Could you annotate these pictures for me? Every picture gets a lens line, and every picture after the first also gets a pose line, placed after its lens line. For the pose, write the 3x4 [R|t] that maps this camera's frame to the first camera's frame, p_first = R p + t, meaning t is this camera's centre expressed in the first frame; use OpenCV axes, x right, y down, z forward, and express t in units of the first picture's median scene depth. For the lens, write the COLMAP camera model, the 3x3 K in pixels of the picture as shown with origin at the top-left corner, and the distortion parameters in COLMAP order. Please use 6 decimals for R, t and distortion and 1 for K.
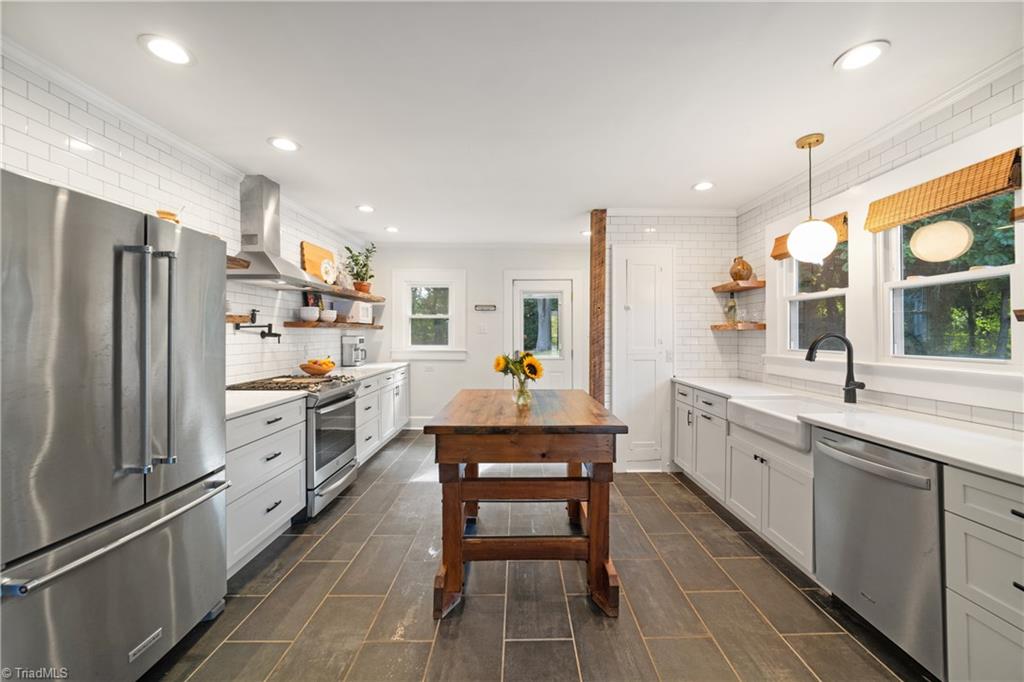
lens RADIAL K [[396.3, 0, 523.5], [0, 396.3, 334.3], [0, 0, 1]] dist [-0.019773, 0.005815]
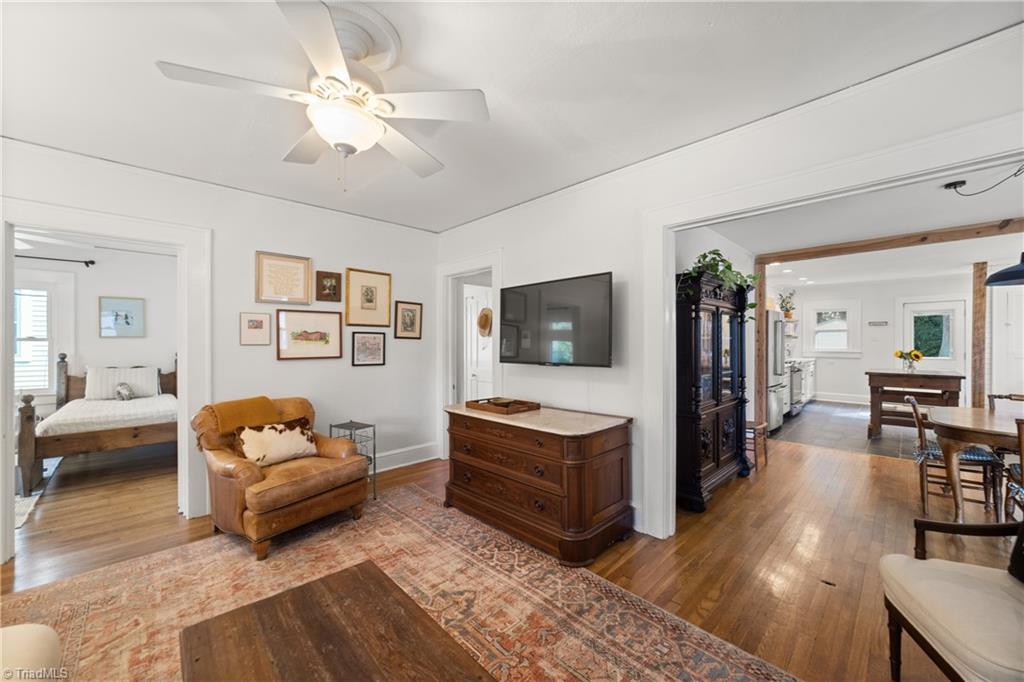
lens RADIAL K [[396.3, 0, 519.2], [0, 396.3, 340.3], [0, 0, 1]] dist [-0.019773, 0.005815]
pose [[0.698174, -0.002691, -0.715923, 0.023084], [0.001959, 0.999996, -0.001848, -0.005530], [0.715925, -0.000112, 0.698177, -1.502036]]
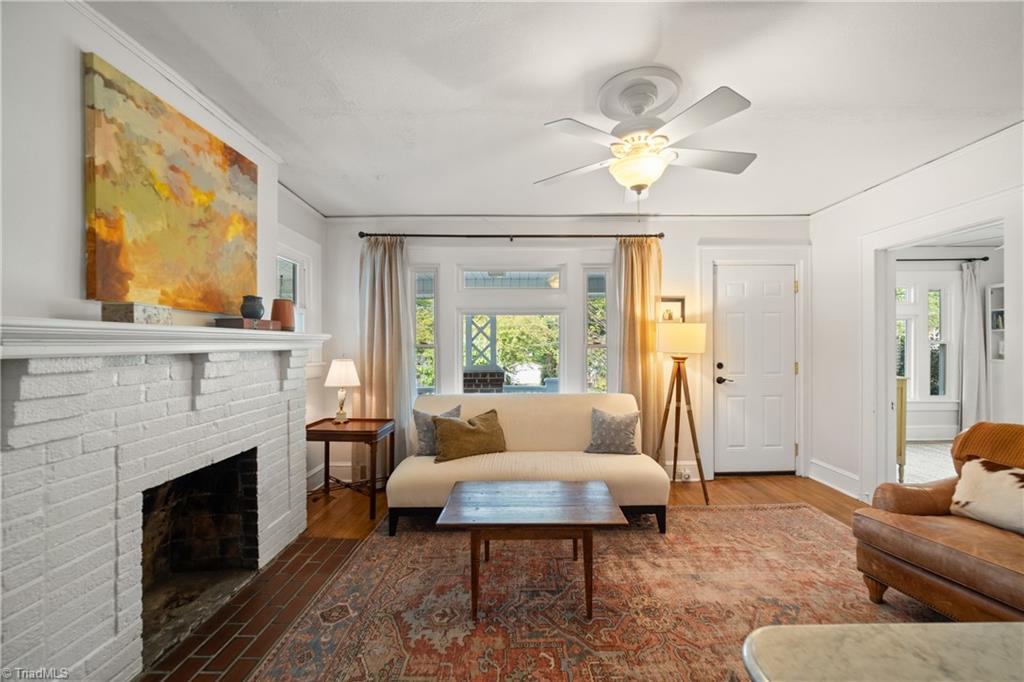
lens RADIAL K [[396.3, 0, 522.4], [0, 396.3, 341.5], [0, 0, 1]] dist [-0.019773, 0.005815]
pose [[-0.999954, 0.008853, -0.003773, -0.261087], [0.008878, 0.999938, -0.006725, -0.004717], [0.003713, -0.006758, -0.999970, -0.792728]]
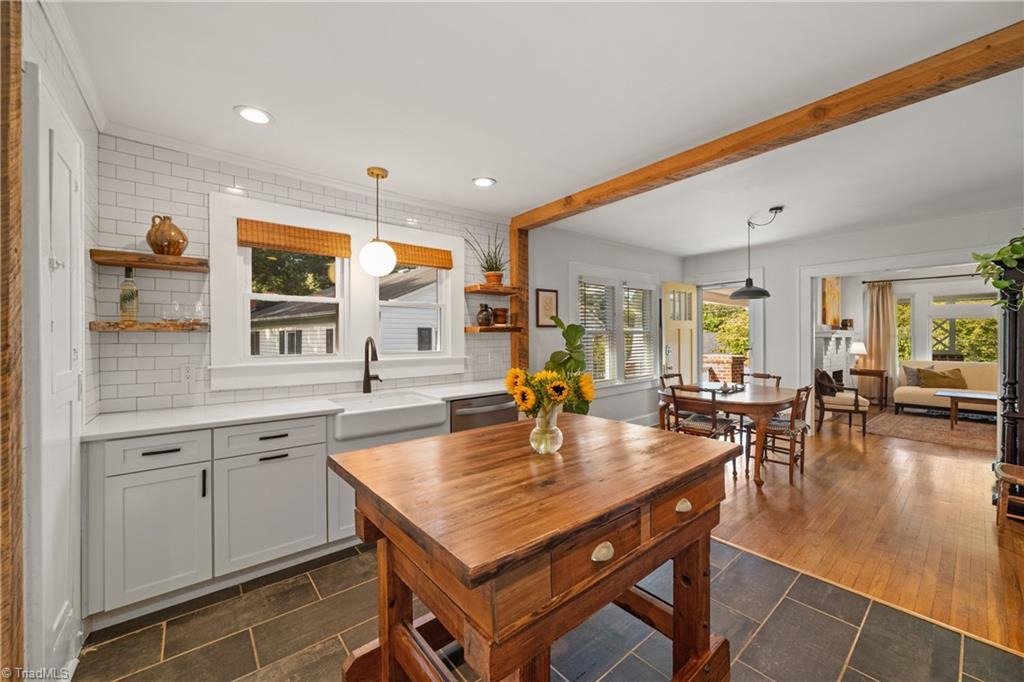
lens RADIAL K [[396.3, 0, 520.0], [0, 396.3, 337.3], [0, 0, 1]] dist [-0.019773, 0.005815]
pose [[-0.635518, 0.001818, 0.772084, -0.300261], [0.002404, 0.999997, -0.000376, -0.000222], [-0.772082, 0.001617, -0.635520, 0.957787]]
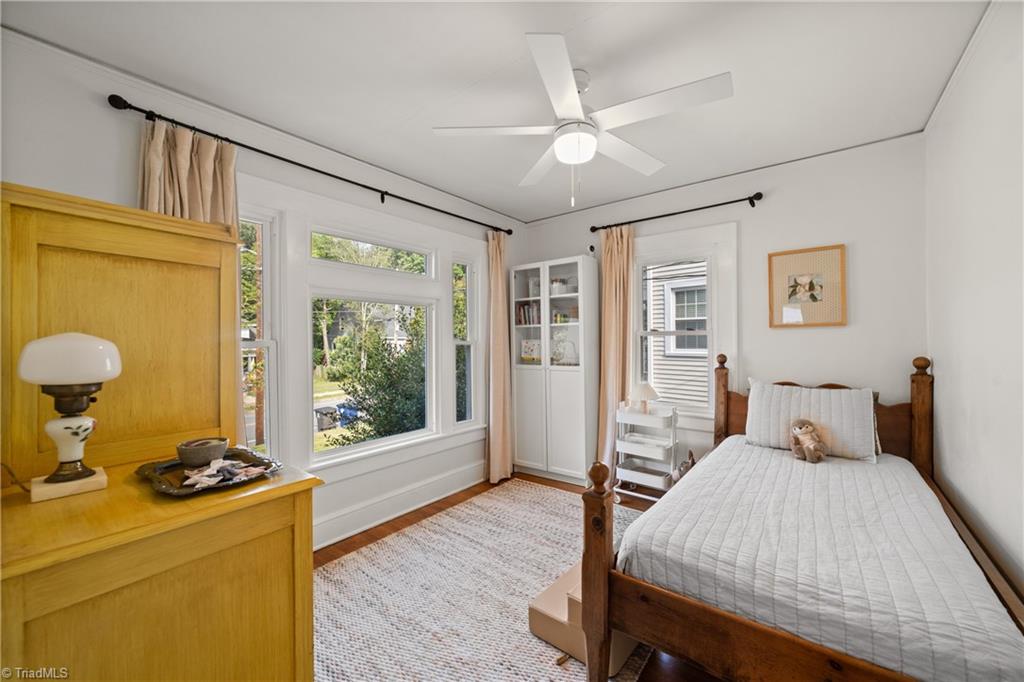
lens RADIAL K [[396.3, 0, 527.4], [0, 396.3, 346.8], [0, 0, 1]] dist [-0.019773, 0.005815]
pose [[-0.602959, 0.020646, -0.797505, -1.116714], [0.013136, 0.999786, 0.015952, -0.001336], [0.797664, -0.000858, -0.603102, -1.513813]]
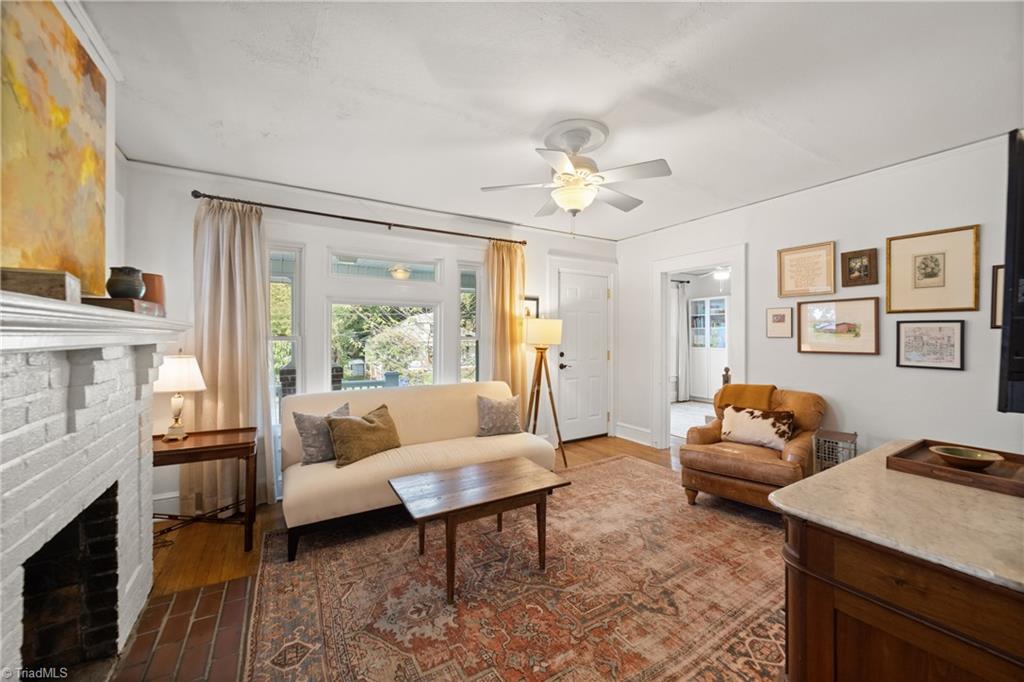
lens RADIAL K [[396.3, 0, 522.0], [0, 396.3, 333.0], [0, 0, 1]] dist [-0.019773, 0.005815]
pose [[-0.851668, 0.000839, -0.524080, 0.006419], [0.004602, 0.999972, -0.005879, -0.006369], [0.524061, -0.007419, -0.851649, -0.805329]]
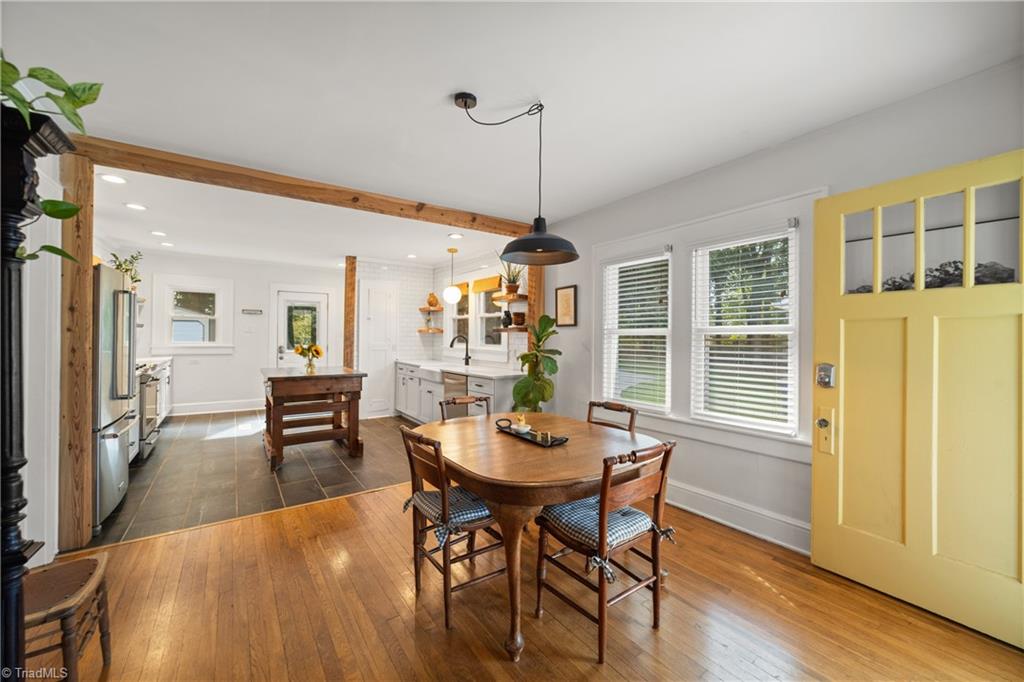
lens RADIAL K [[396.3, 0, 519.1], [0, 396.3, 338.1], [0, 0, 1]] dist [-0.019773, 0.005815]
pose [[0.817951, 0.005711, 0.575260, -0.182237], [-0.012010, 0.999902, 0.007150, -0.005096], [-0.575163, -0.012757, 0.817940, -0.747886]]
